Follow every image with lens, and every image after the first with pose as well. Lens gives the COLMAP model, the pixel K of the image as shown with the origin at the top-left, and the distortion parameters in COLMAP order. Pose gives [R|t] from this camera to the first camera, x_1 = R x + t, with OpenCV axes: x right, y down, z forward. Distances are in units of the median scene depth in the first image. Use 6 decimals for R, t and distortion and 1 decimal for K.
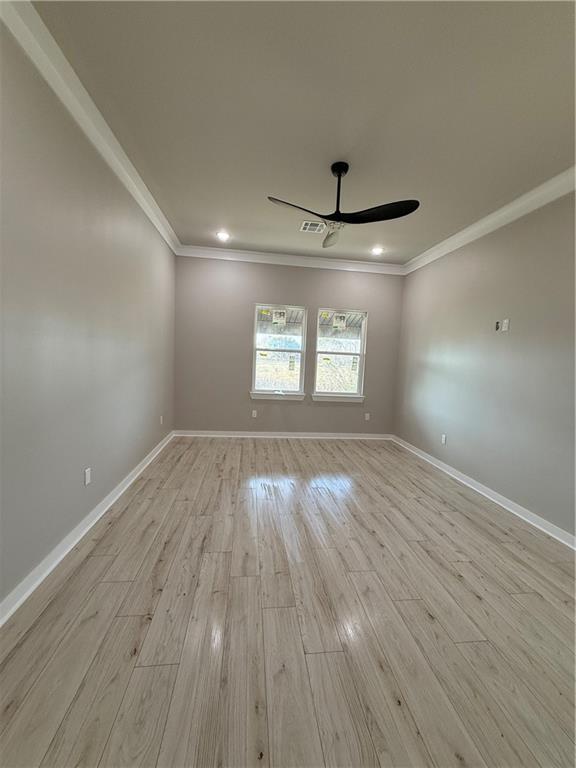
lens RADIAL K [[306.2, 0, 287.4], [0, 306.2, 379.5], [0, 0, 1]] dist [-0.000012, 0.000782]
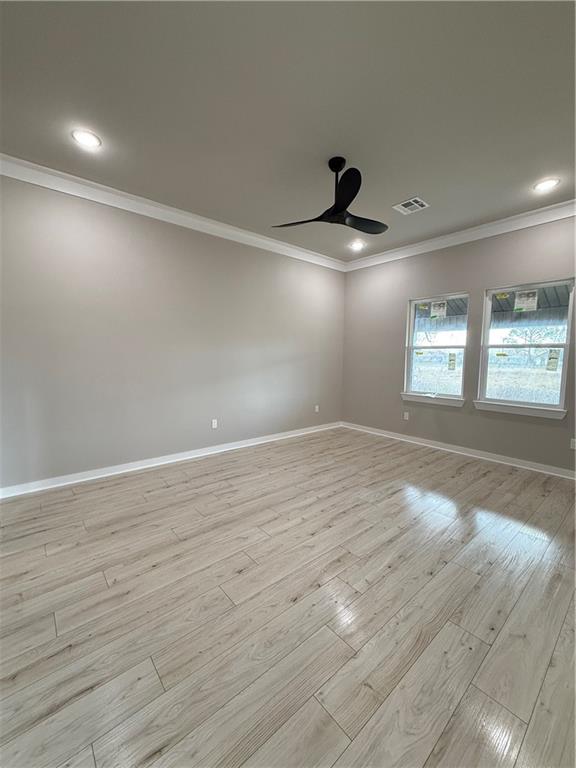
lens RADIAL K [[308.3, 0, 287.4], [0, 308.3, 386.4], [0, 0, 1]] dist [-0.000080, 0.000065]
pose [[0.547695, 0.035882, -0.835908, 0.511783], [-0.046177, 0.998854, 0.012621, 0.026396], [0.835403, 0.031687, 0.548724, 0.174529]]
